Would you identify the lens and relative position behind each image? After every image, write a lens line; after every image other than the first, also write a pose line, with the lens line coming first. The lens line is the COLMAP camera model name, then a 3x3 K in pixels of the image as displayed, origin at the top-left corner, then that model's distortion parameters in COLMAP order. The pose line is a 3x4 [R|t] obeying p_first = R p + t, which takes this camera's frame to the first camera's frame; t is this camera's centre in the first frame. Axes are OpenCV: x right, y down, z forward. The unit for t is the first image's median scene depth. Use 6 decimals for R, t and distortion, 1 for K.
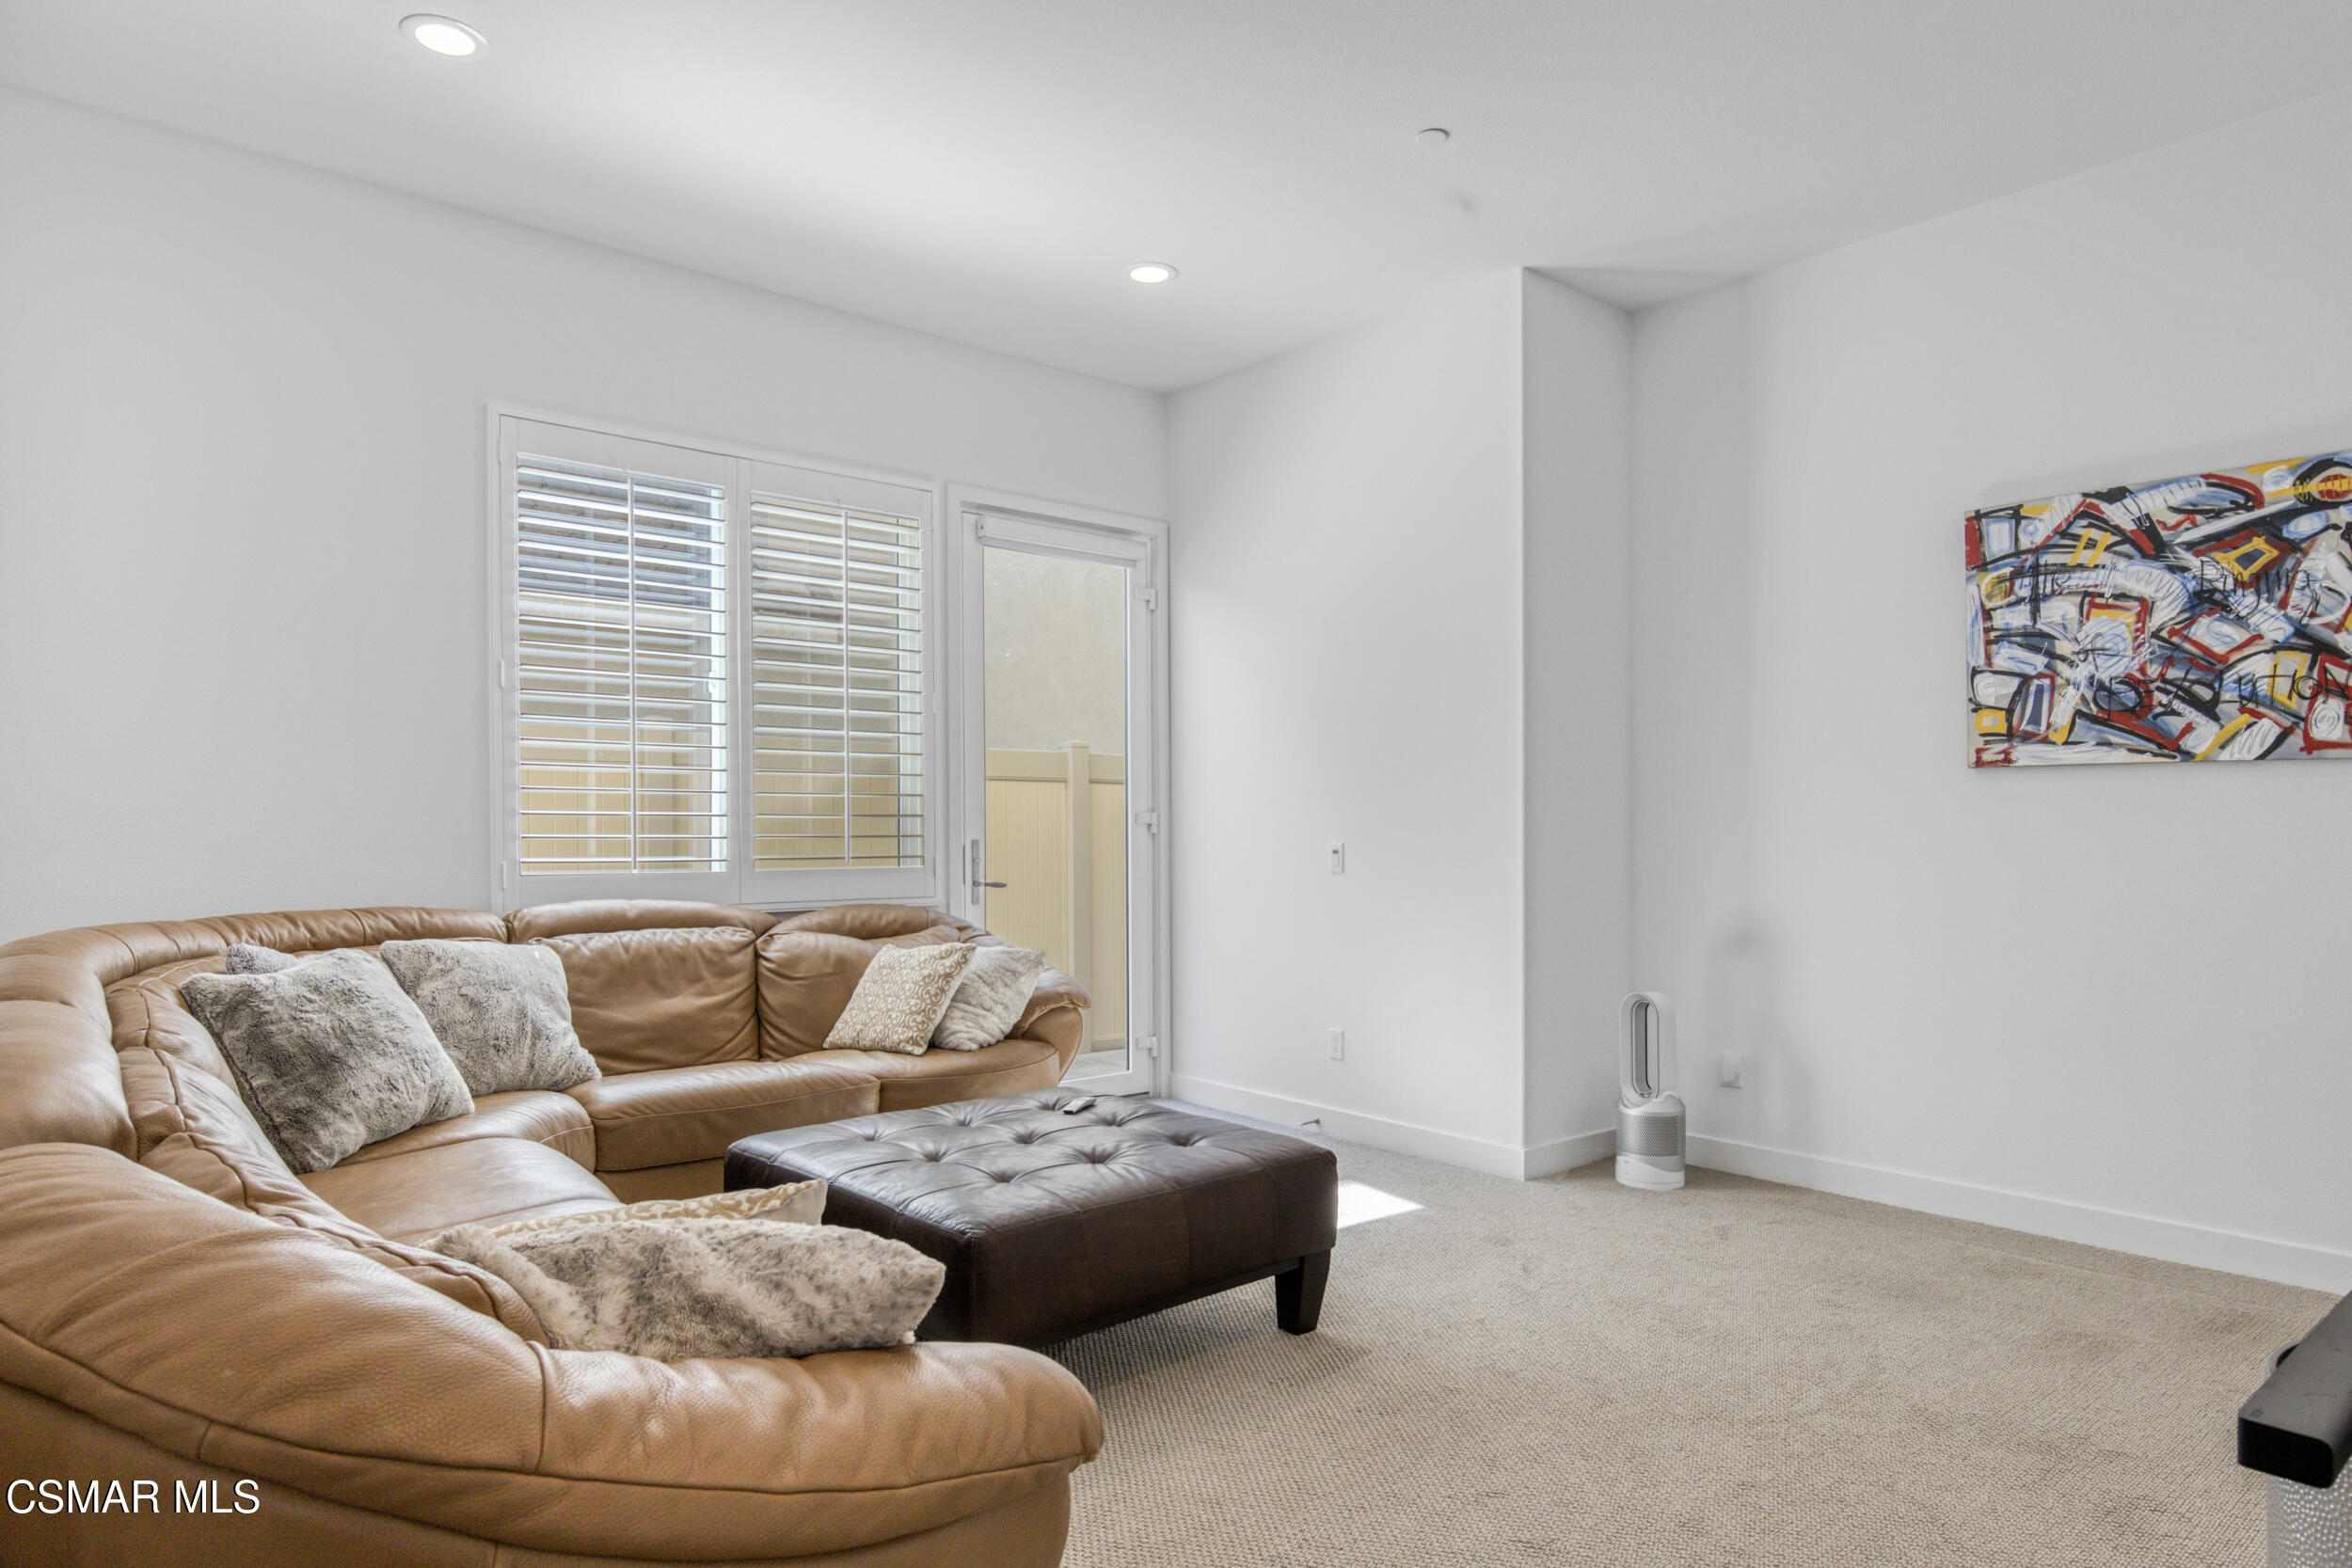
lens RADIAL K [[1369.7, 0, 1180.8], [0, 1369.7, 798.6], [0, 0, 1]] dist [-0.000917, 0.000453]
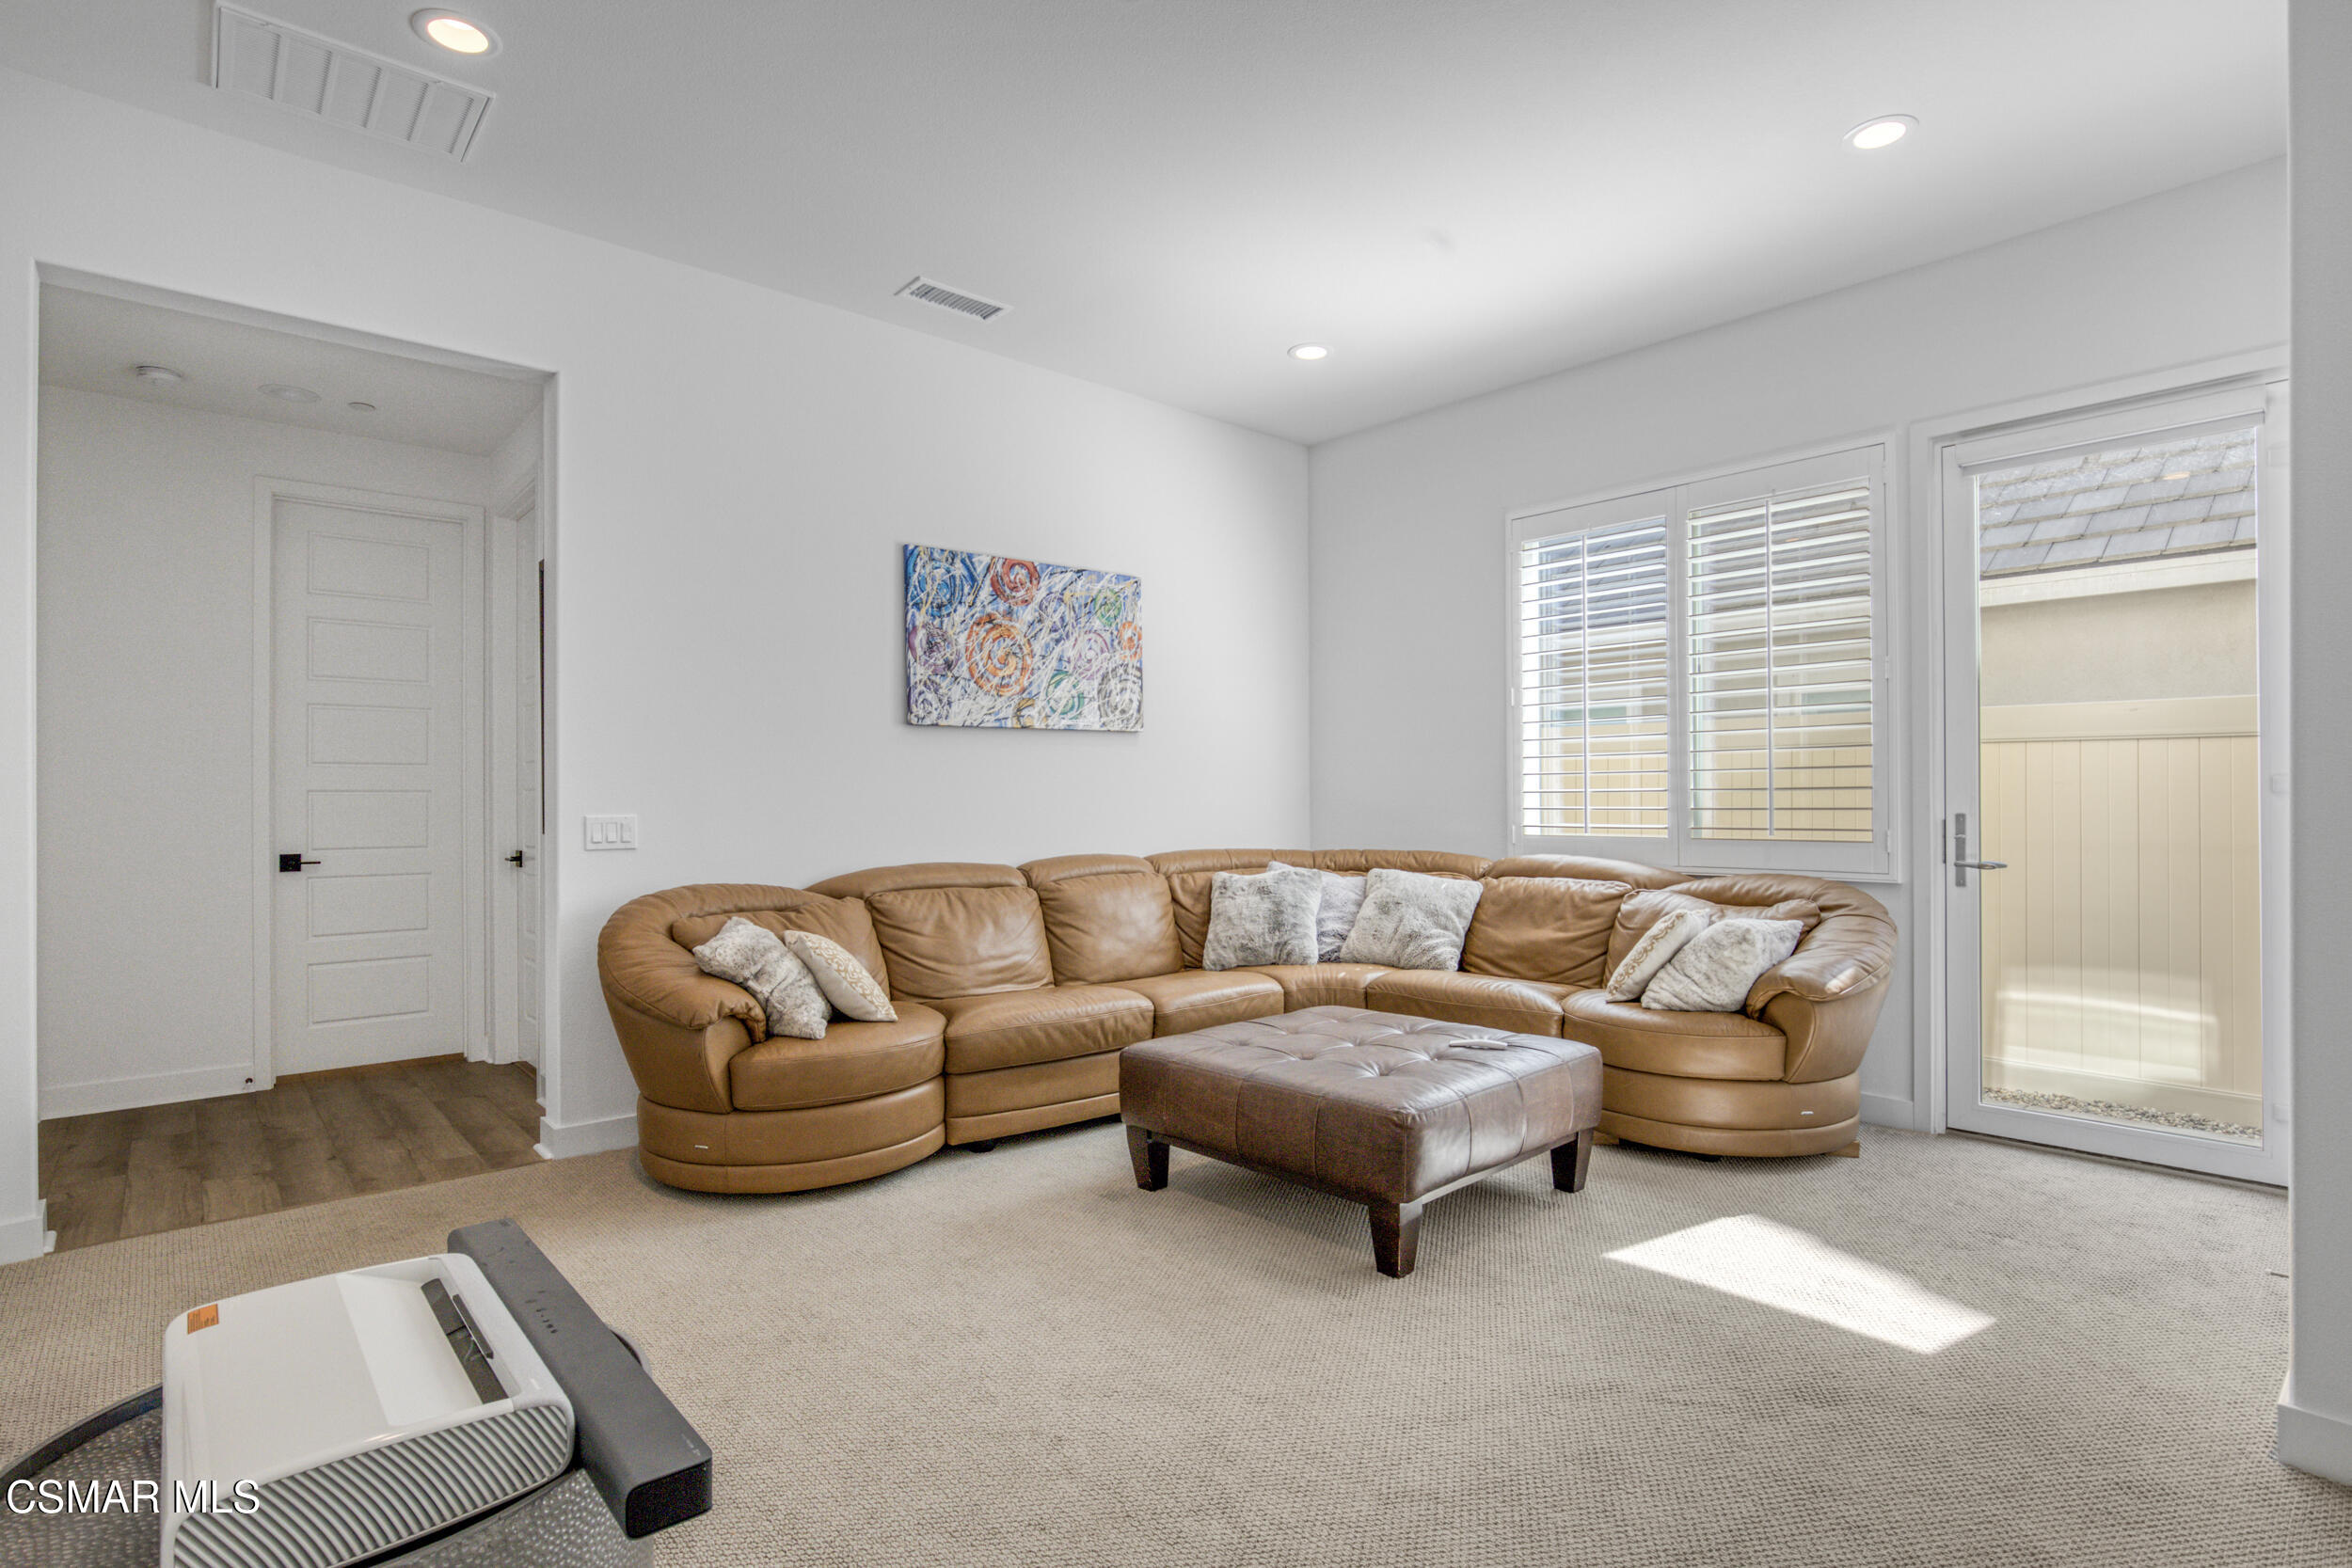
lens RADIAL K [[1145.1, 0, 1180.5], [0, 1145.1, 793.7], [0, 0, 1]] dist [0.000606, 0.000115]
pose [[0.030048, -0.013716, -0.999454, 0.720585], [0.022560, 0.999660, -0.013041, 0.020263], [0.999294, -0.022156, 0.030347, 0.610119]]
